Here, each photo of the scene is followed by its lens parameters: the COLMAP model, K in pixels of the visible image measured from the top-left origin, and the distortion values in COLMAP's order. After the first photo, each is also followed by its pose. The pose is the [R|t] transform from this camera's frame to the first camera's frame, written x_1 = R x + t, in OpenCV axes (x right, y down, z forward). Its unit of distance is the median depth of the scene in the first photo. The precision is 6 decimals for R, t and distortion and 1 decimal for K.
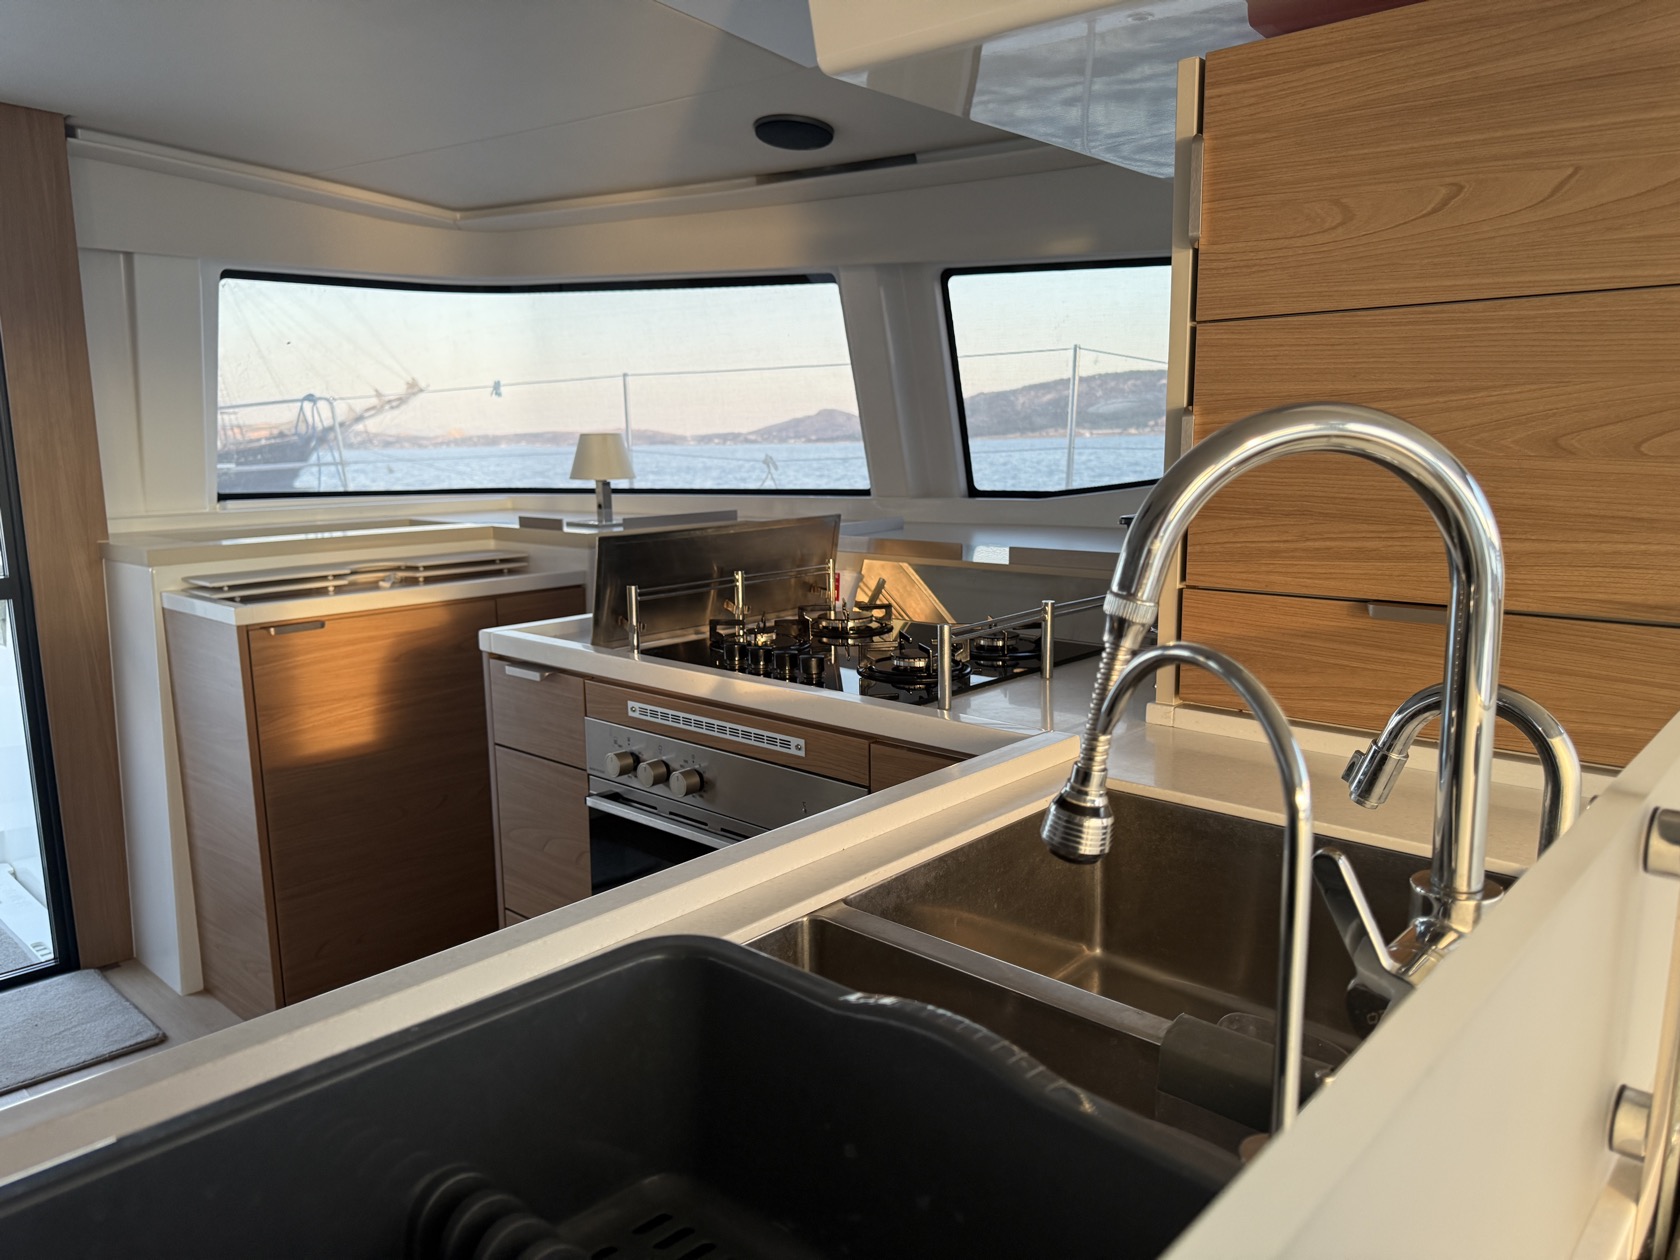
lens RADIAL K [[1219.8, 0, 826.4], [0, 1219.8, 630.9], [0, 0, 1]] dist [0.019720, -0.001301]
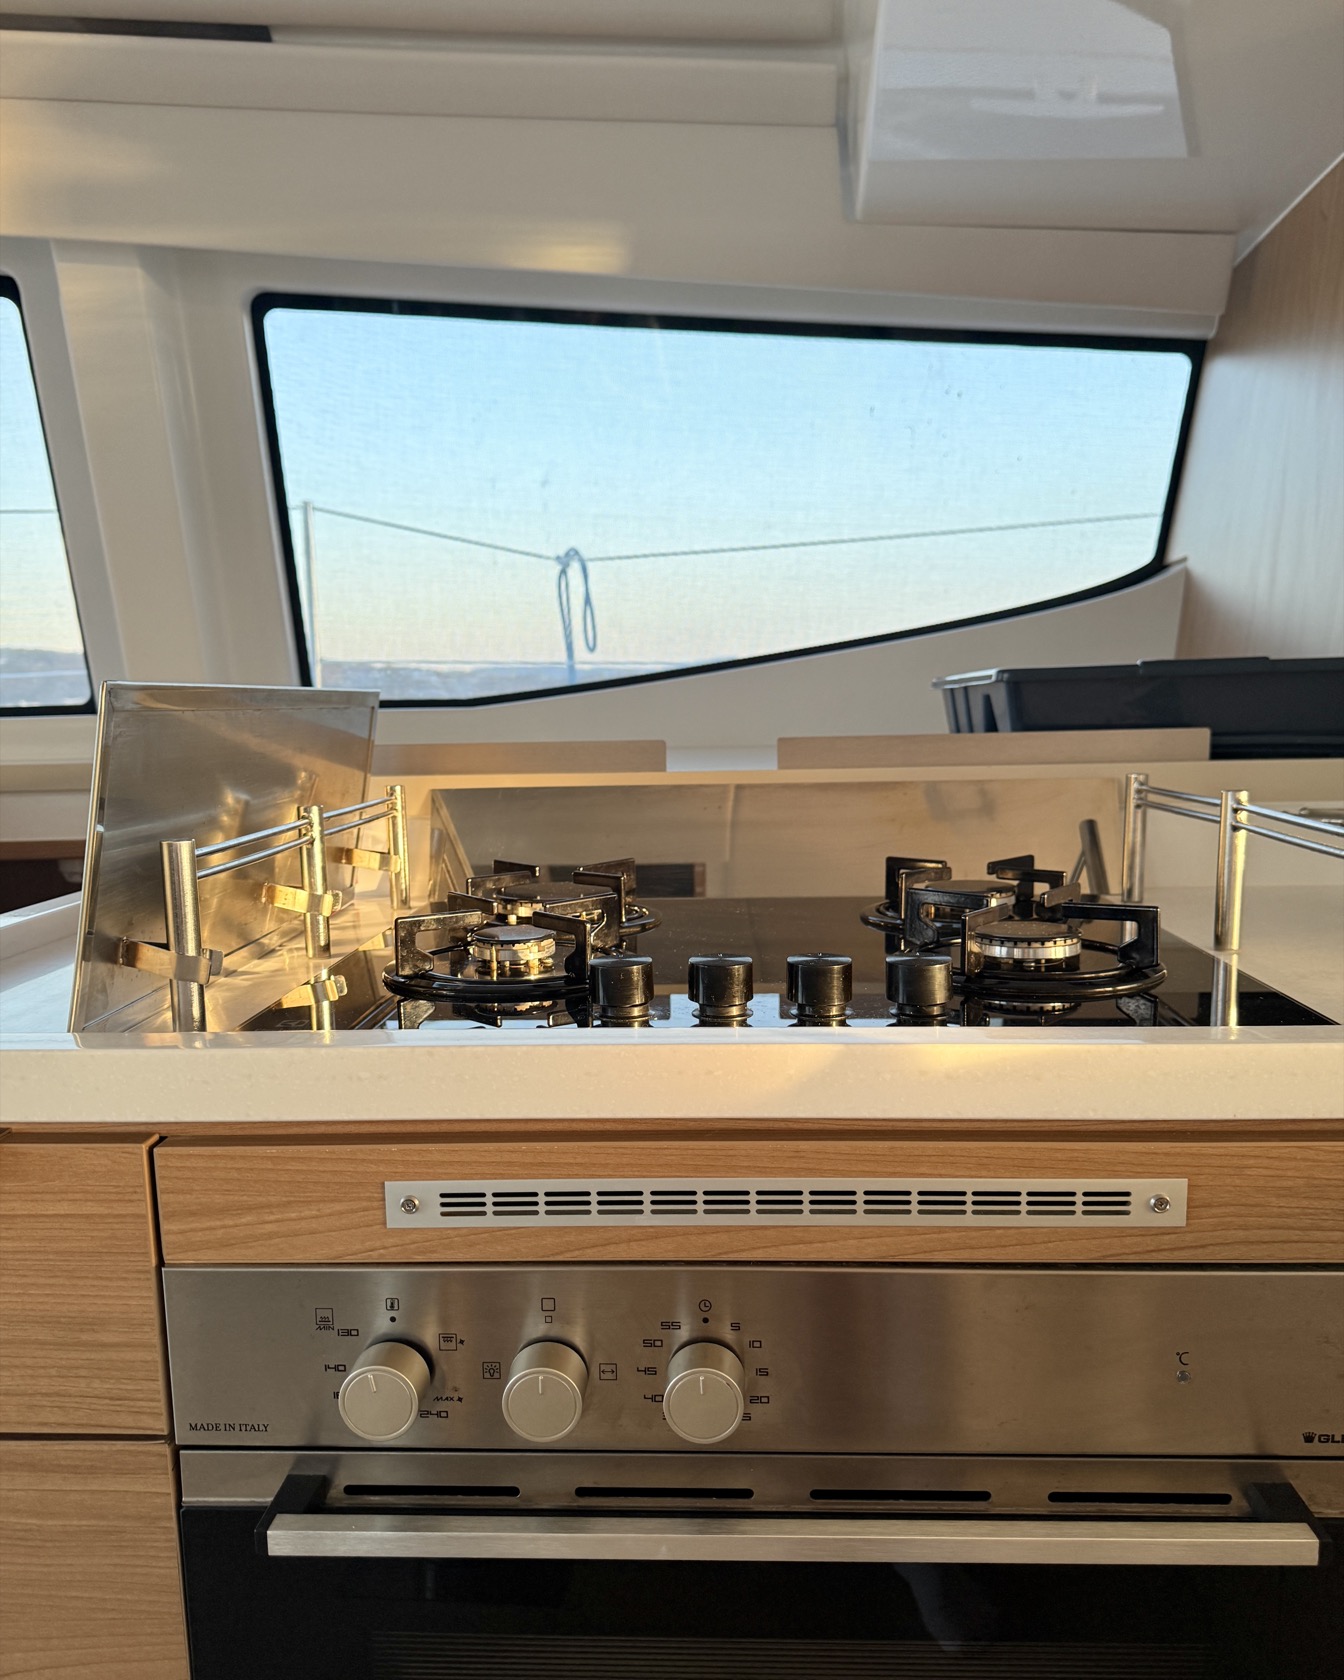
lens RADIAL K [[1374.4, 0, 633.8], [0, 1374.4, 943.2], [0, 0, 1]] dist [0.007291, 0.004143]
pose [[0.766208, -0.115039, 0.632211, -0.471117], [0.114890, 0.992517, 0.041361, -0.016573], [-0.632238, 0.040944, 0.773691, 0.964739]]
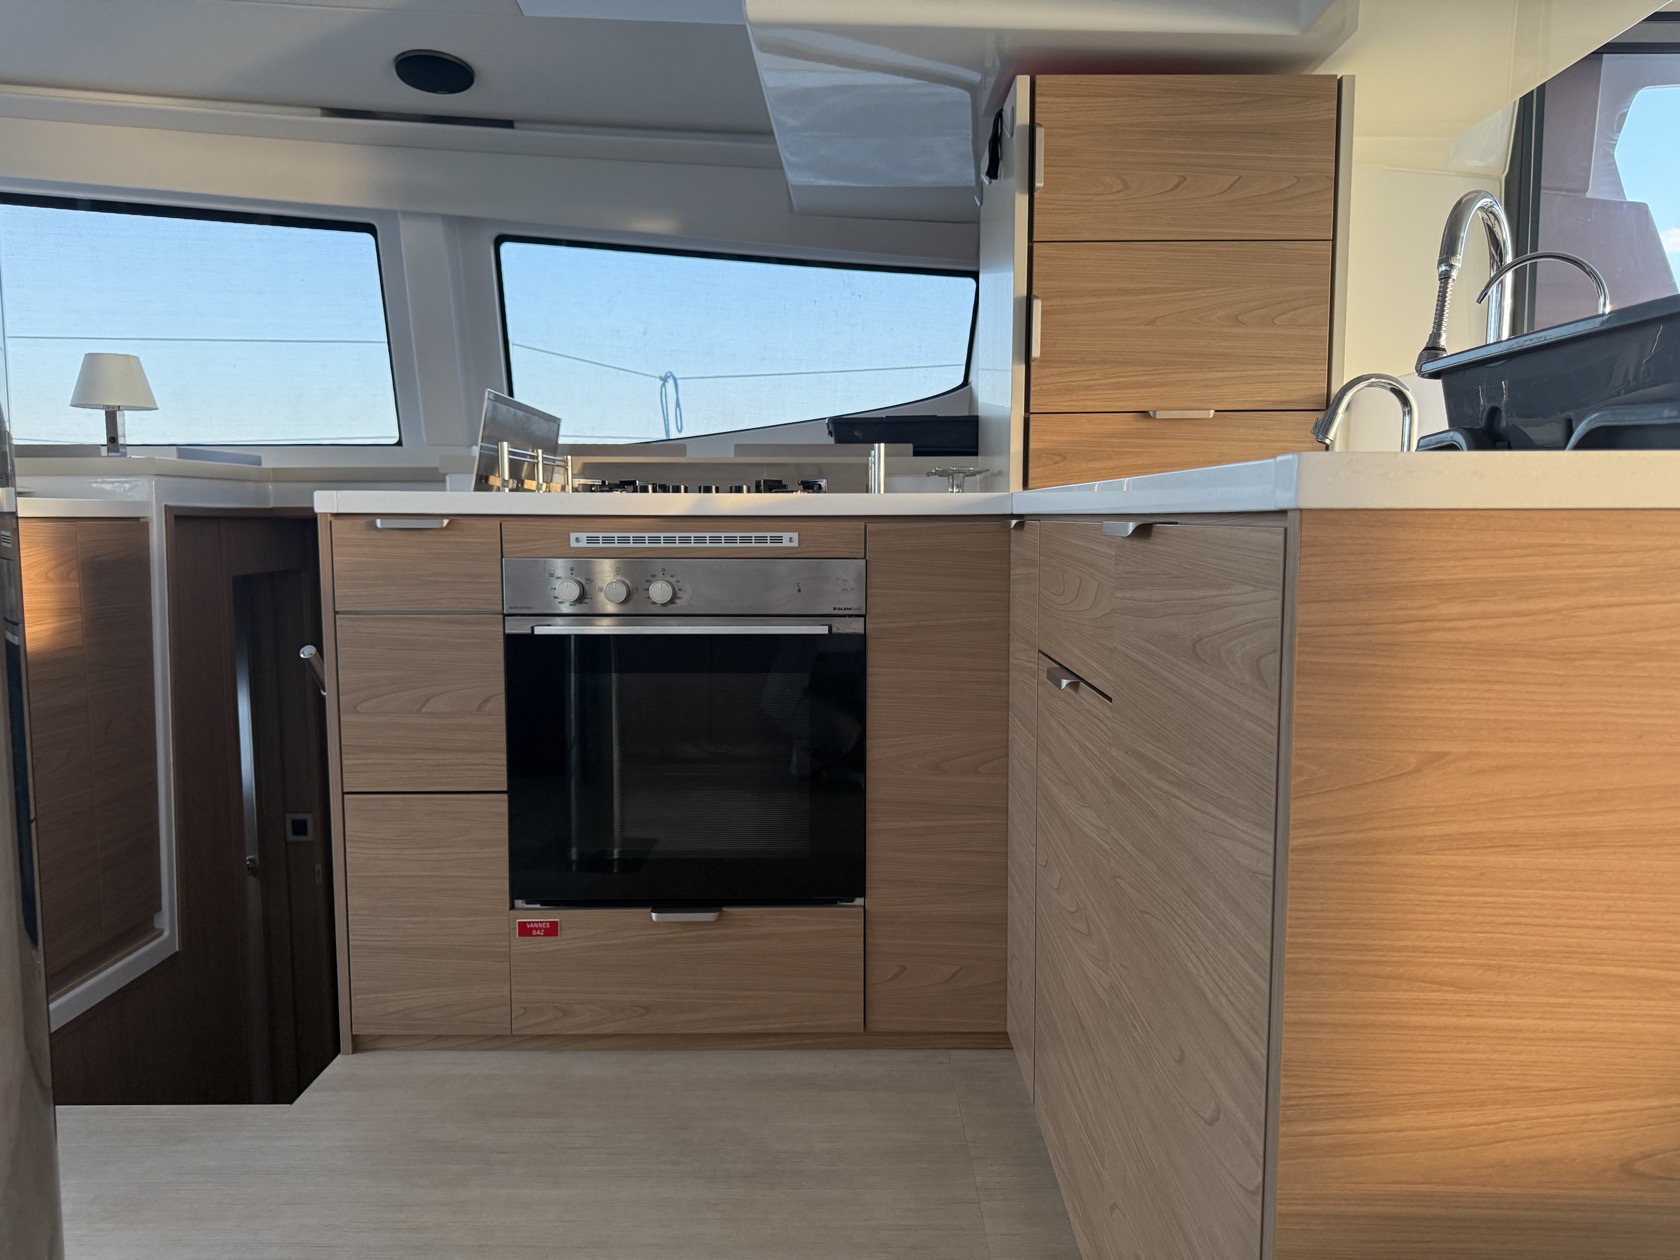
lens RADIAL K [[1219.8, 0, 832.1], [0, 1219.8, 628.3], [0, 0, 1]] dist [0.019720, -0.001301]
pose [[0.725194, -0.052370, 0.686550, -1.055347], [0.105997, 0.993709, -0.036163, 0.289661], [-0.680337, 0.098998, 0.726183, 0.084991]]
